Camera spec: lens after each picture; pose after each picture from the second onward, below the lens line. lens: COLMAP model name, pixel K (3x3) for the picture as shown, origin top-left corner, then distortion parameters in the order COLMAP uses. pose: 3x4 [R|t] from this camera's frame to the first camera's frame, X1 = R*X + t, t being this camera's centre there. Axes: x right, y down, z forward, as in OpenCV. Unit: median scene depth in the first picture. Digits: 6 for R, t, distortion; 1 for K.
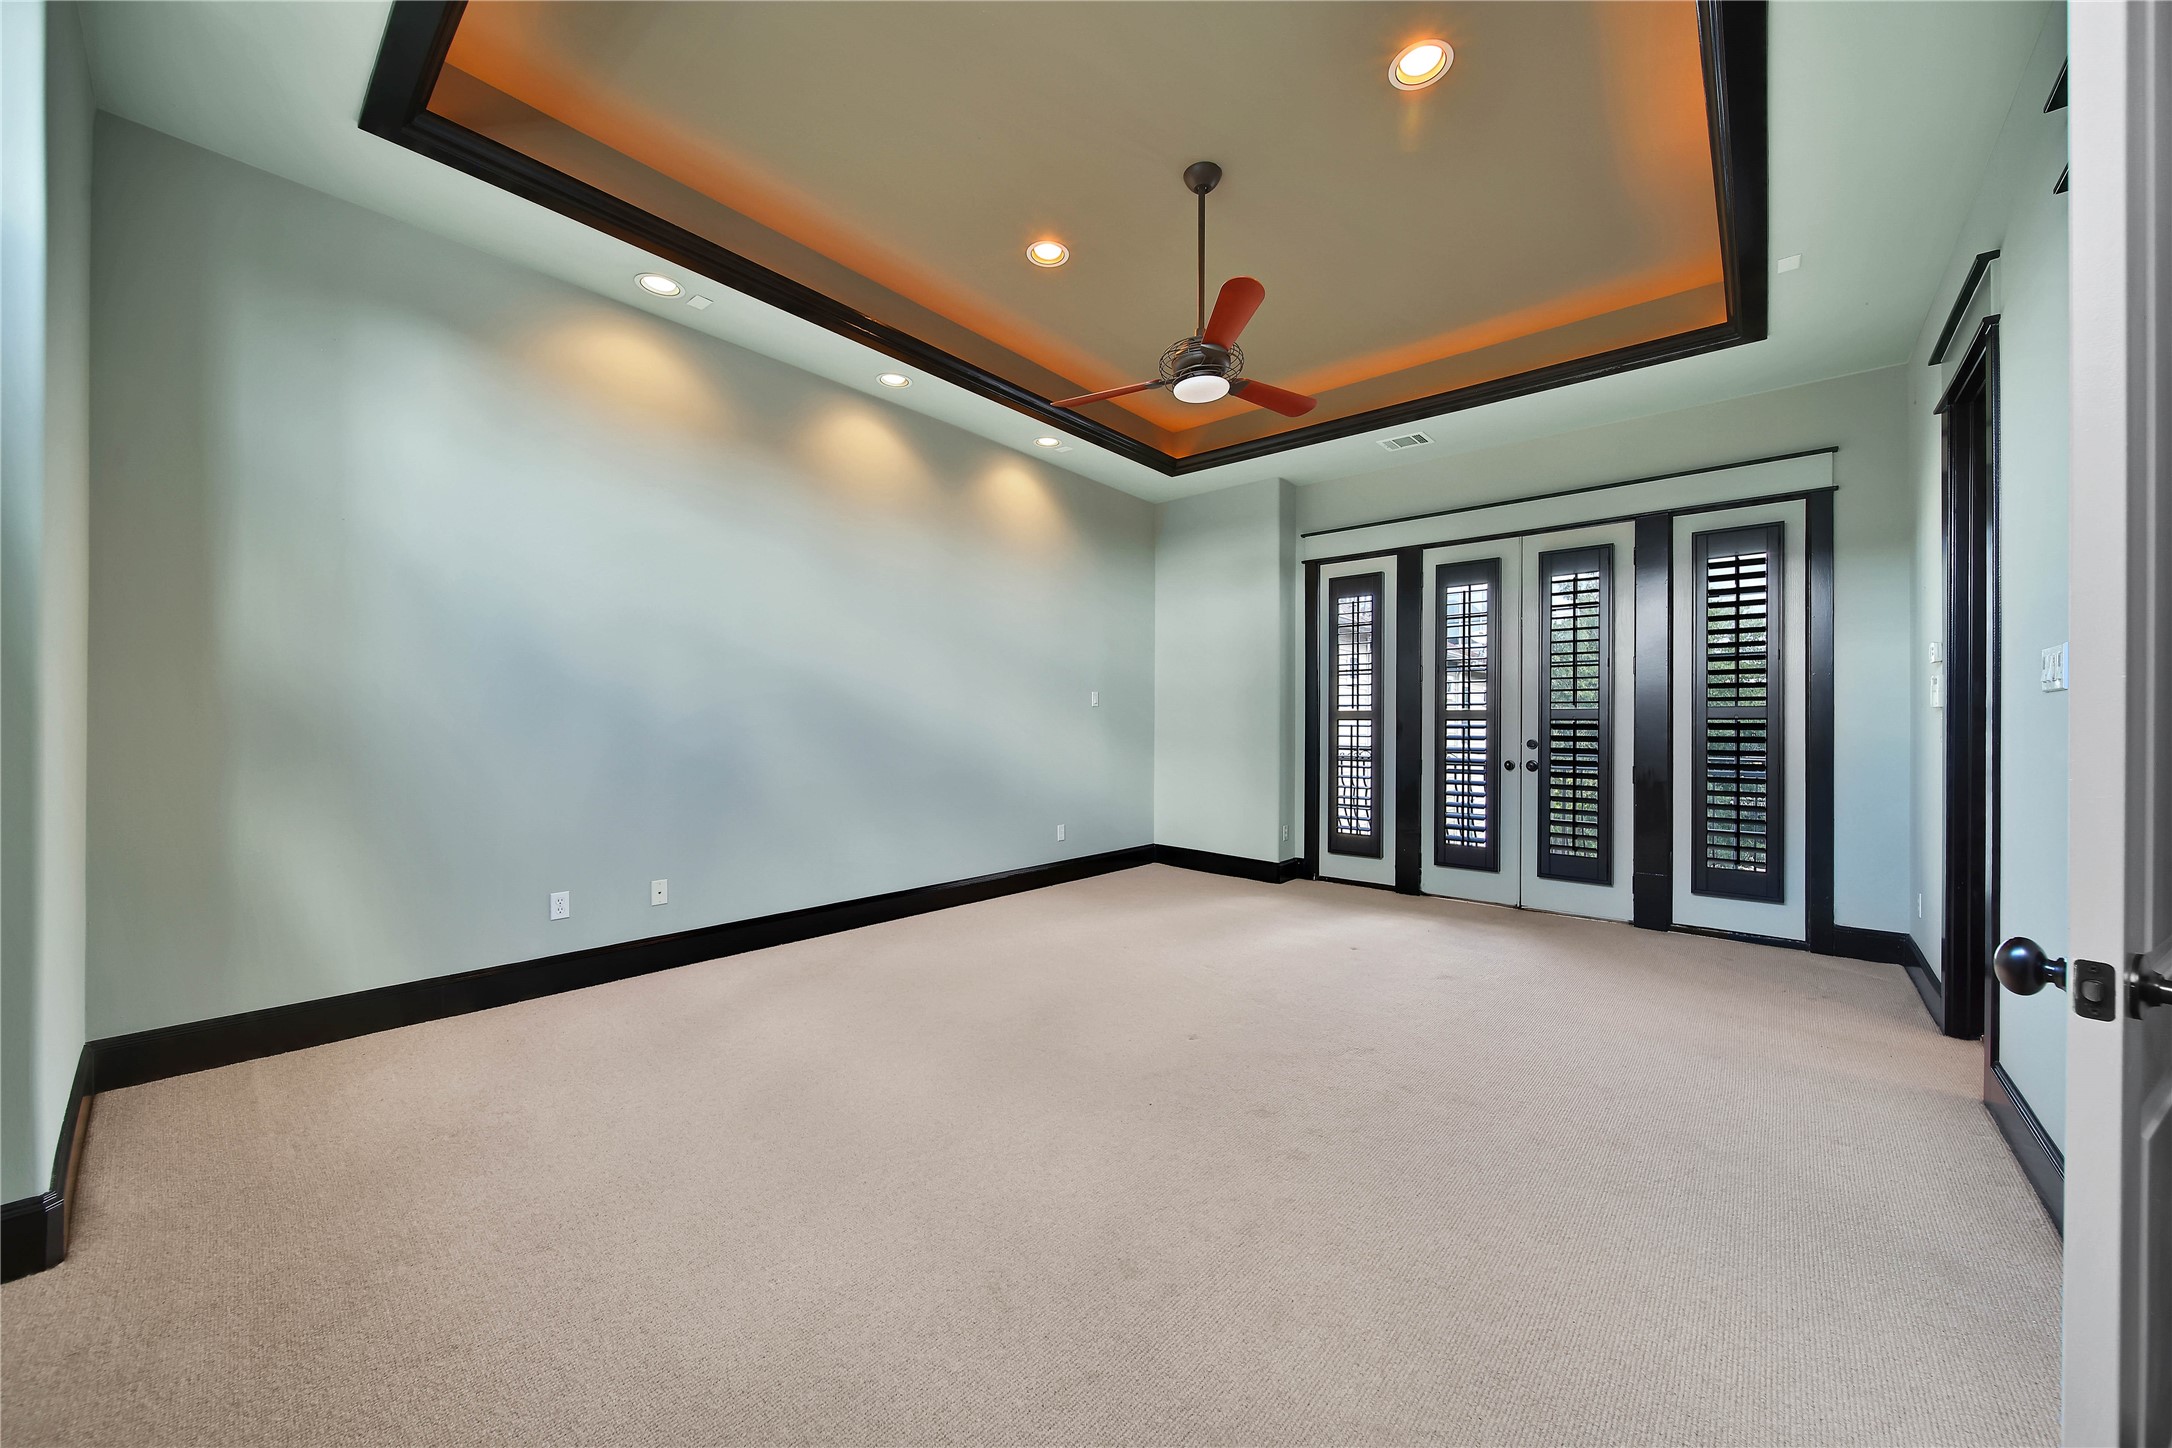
lens RADIAL K [[780.6, 0, 1070.5], [0, 780.6, 727.4], [0, 0, 1]] dist [-0.000528, -0.000203]
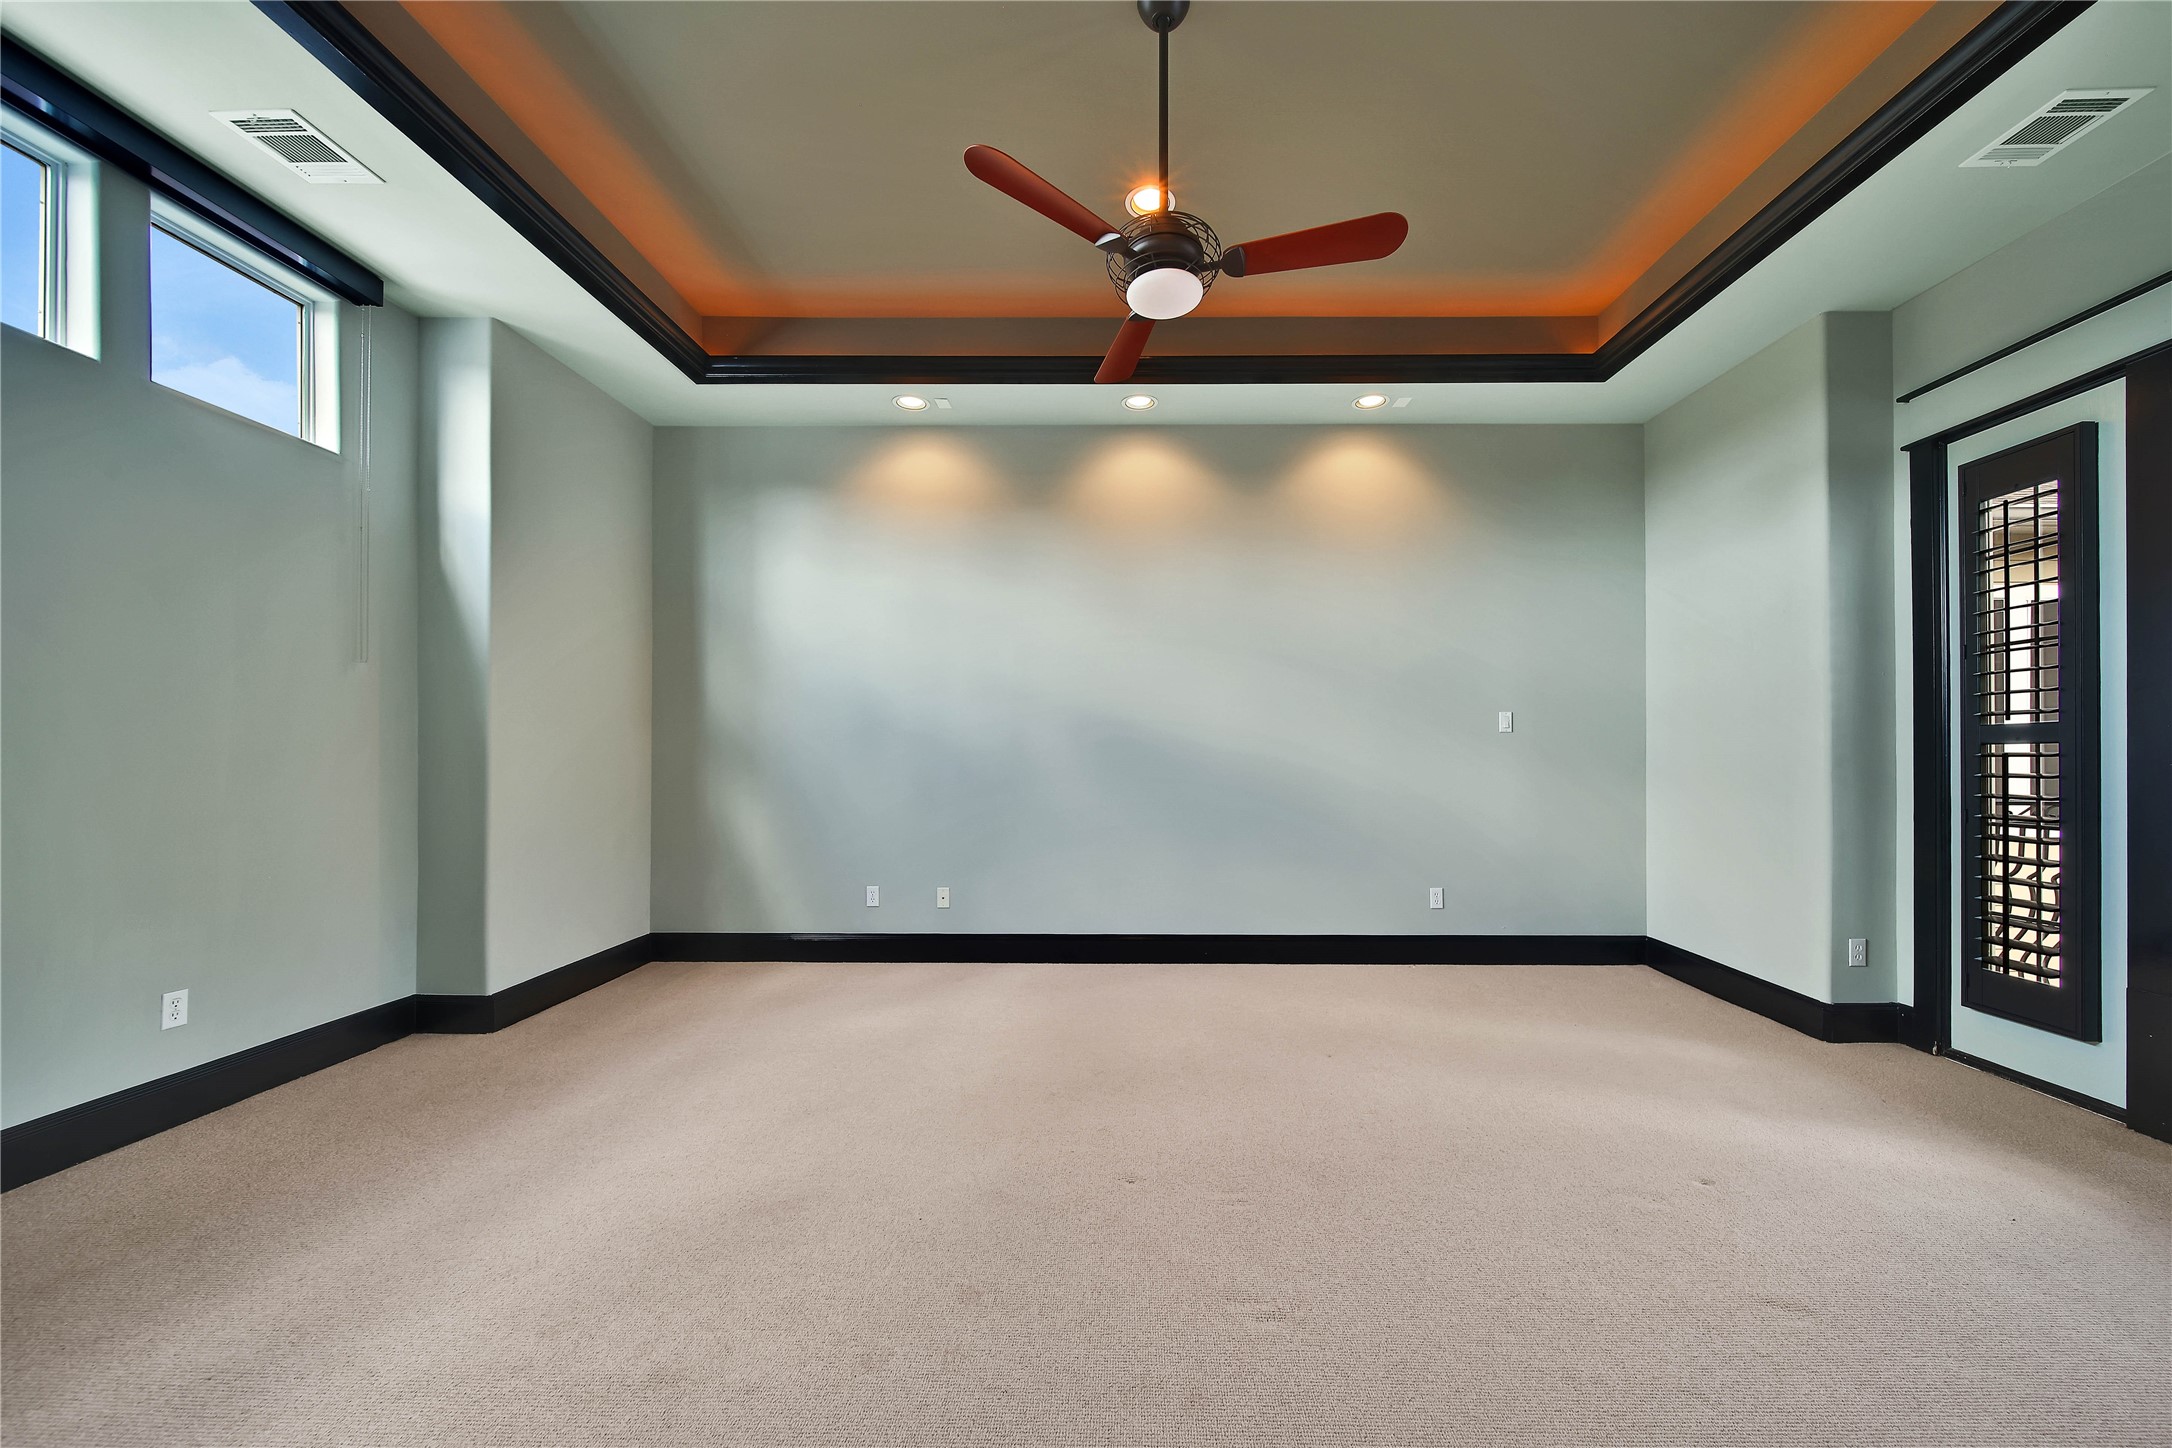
lens RADIAL K [[780.6, 0, 1096.4], [0, 780.6, 751.4], [0, 0, 1]] dist [-0.000528, -0.000203]
pose [[0.656075, -0.011878, -0.754603, 0.350613], [0.001106, 0.999890, -0.014778, 0.002372], [0.754695, 0.008860, 0.656016, 0.247210]]
